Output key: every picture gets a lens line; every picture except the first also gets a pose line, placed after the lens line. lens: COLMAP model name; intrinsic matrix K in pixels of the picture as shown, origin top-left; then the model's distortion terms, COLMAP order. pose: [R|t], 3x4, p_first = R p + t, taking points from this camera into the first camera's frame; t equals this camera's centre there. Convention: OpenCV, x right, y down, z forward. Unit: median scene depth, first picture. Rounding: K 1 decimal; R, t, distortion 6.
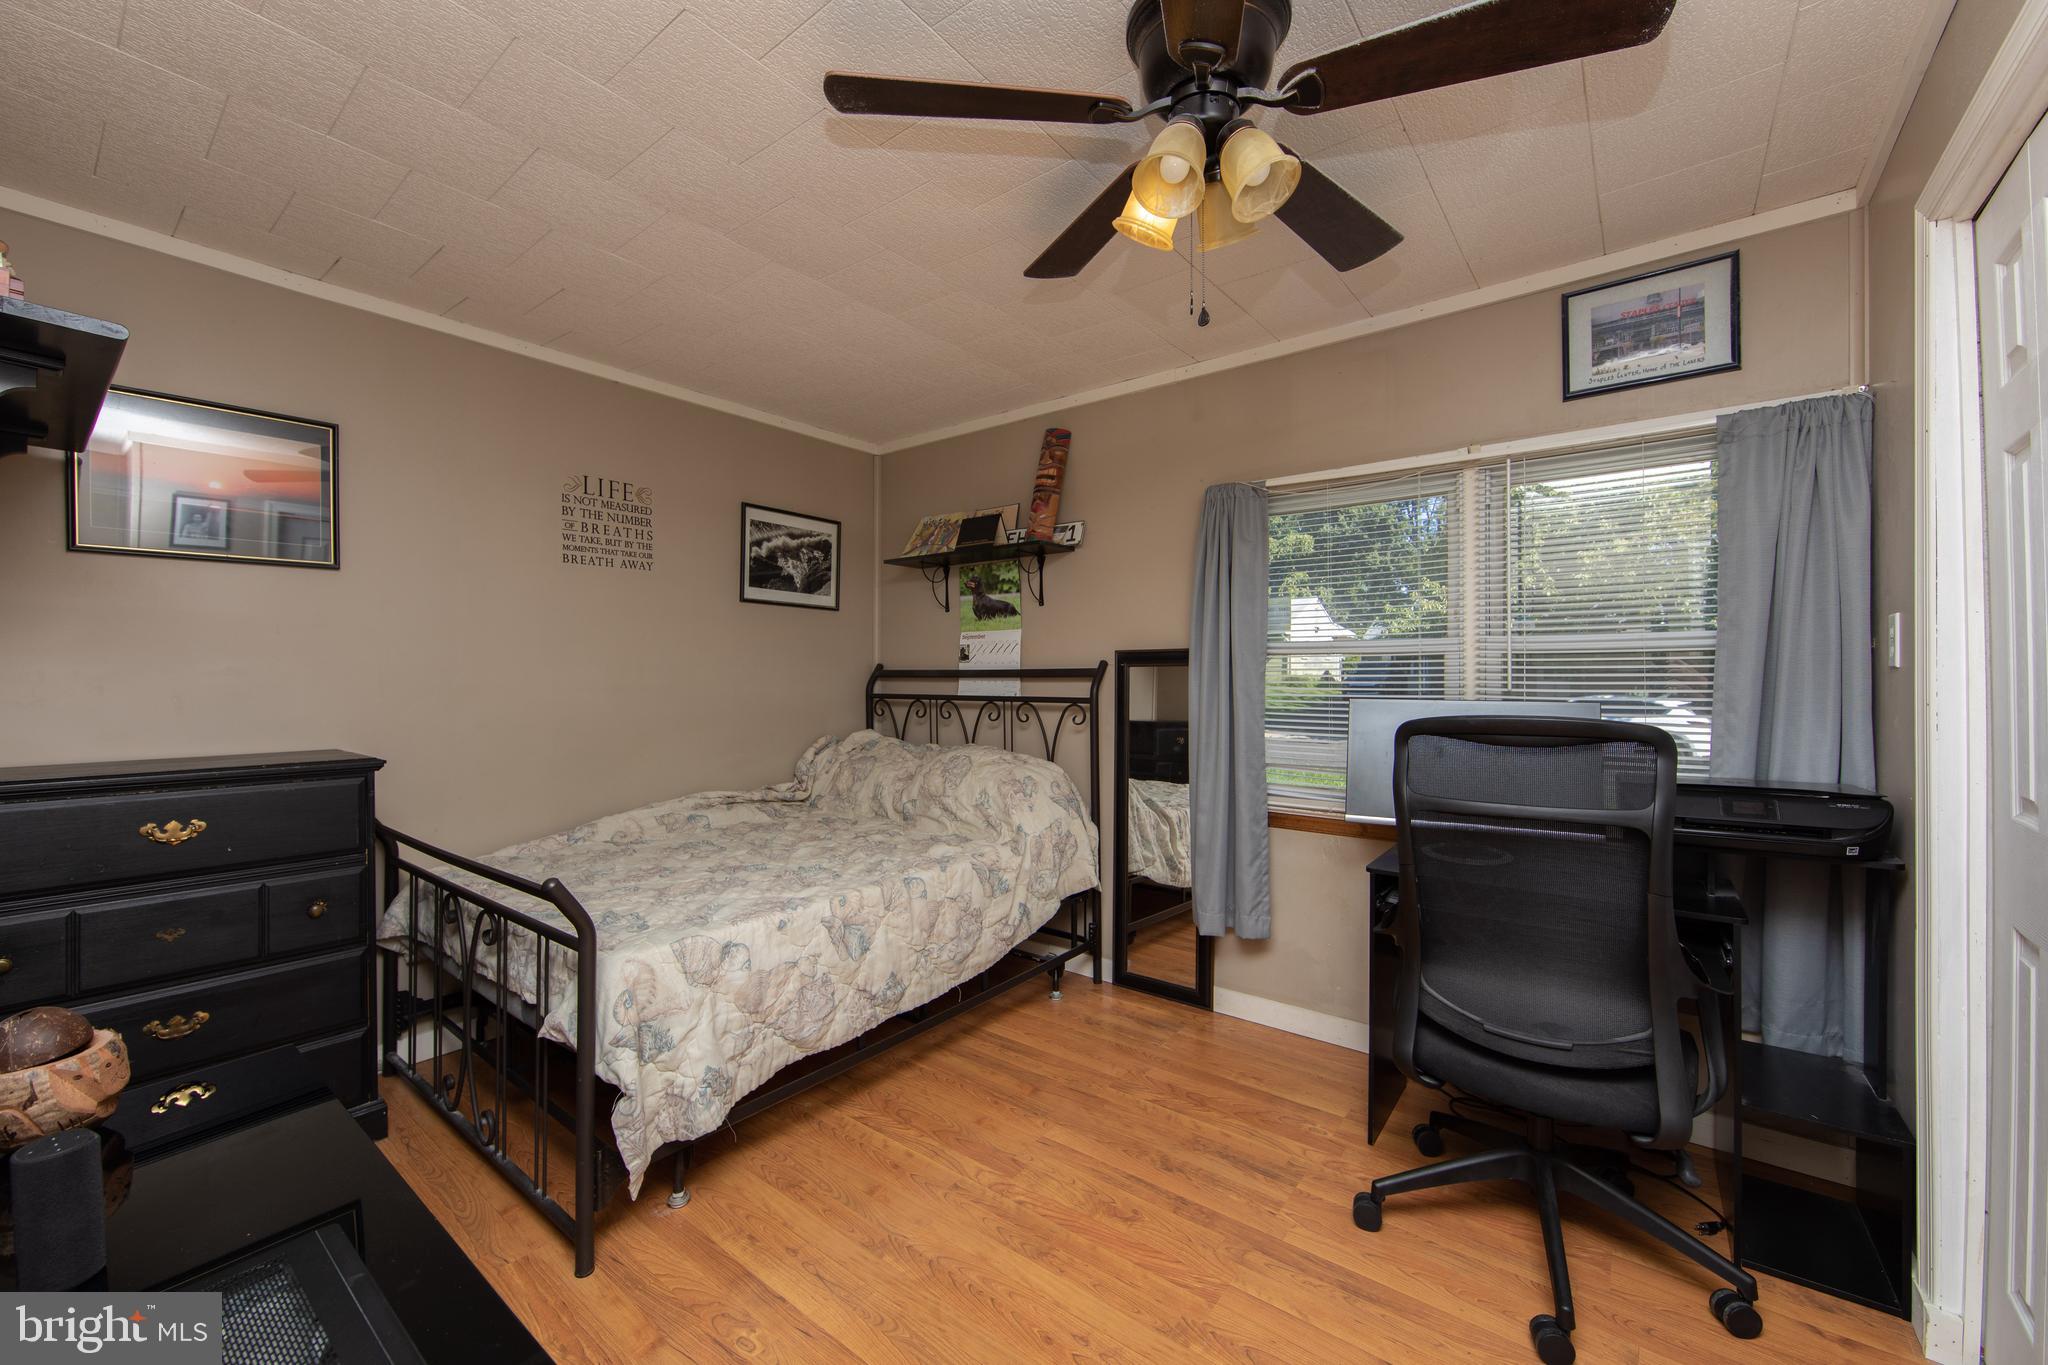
lens RADIAL K [[806.3, 0, 1009.3], [0, 806.3, 678.9], [0, 0, 1]] dist [-0.000176, -0.000185]
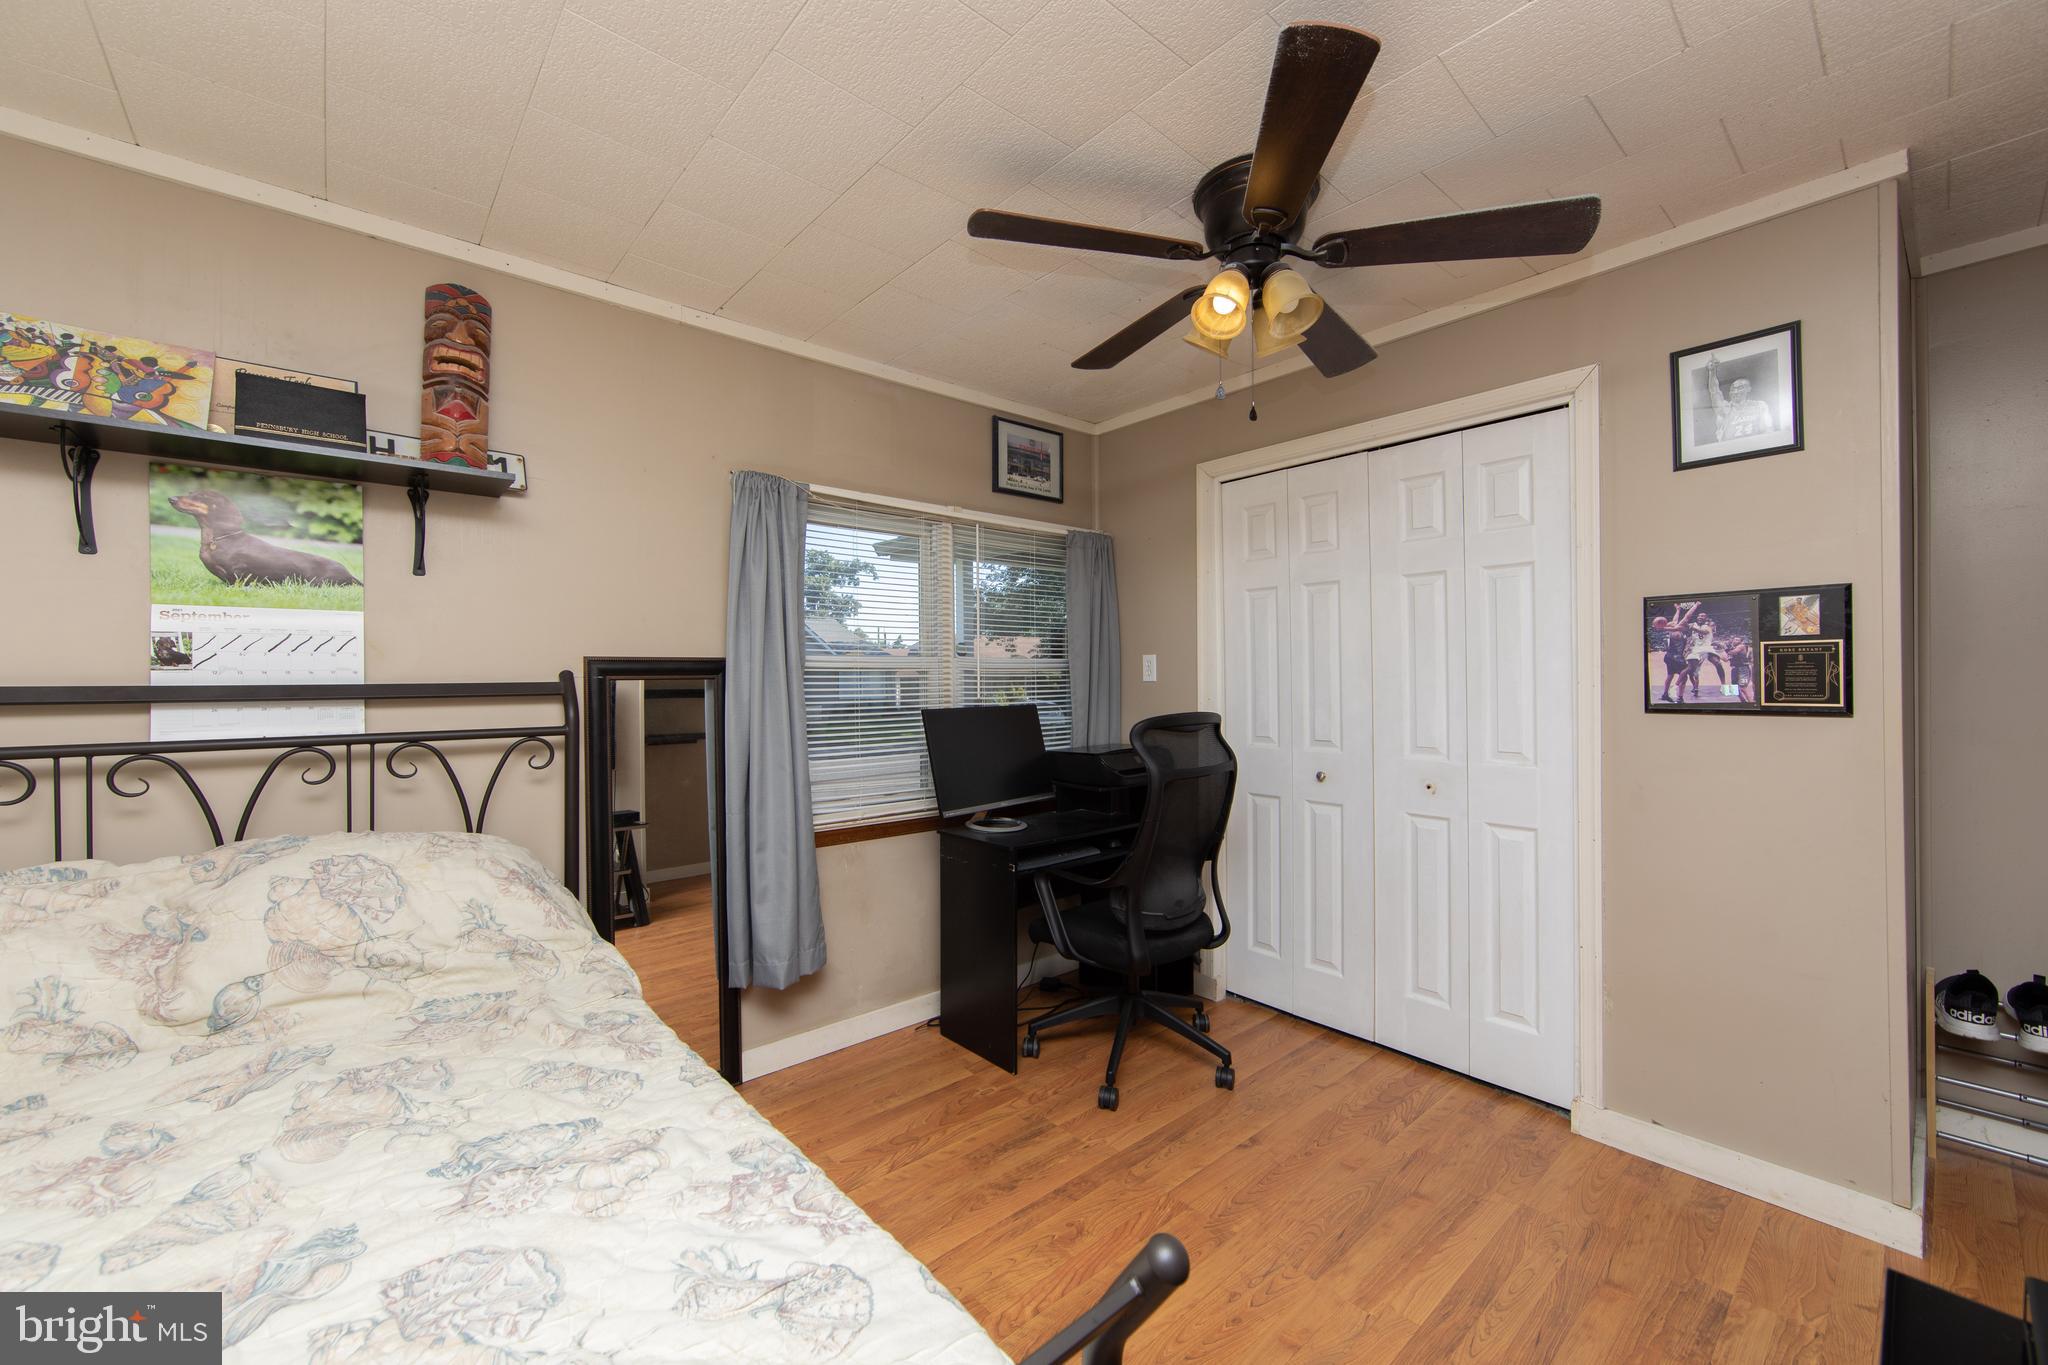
lens RADIAL K [[806.3, 0, 1009.3], [0, 806.3, 678.9], [0, 0, 1]] dist [-0.000176, -0.000185]
pose [[0.184287, 0.003858, 0.982865, -0.479016], [0.016703, 0.999836, -0.007057, -0.005015], [-0.982730, 0.017718, 0.184193, 0.500030]]
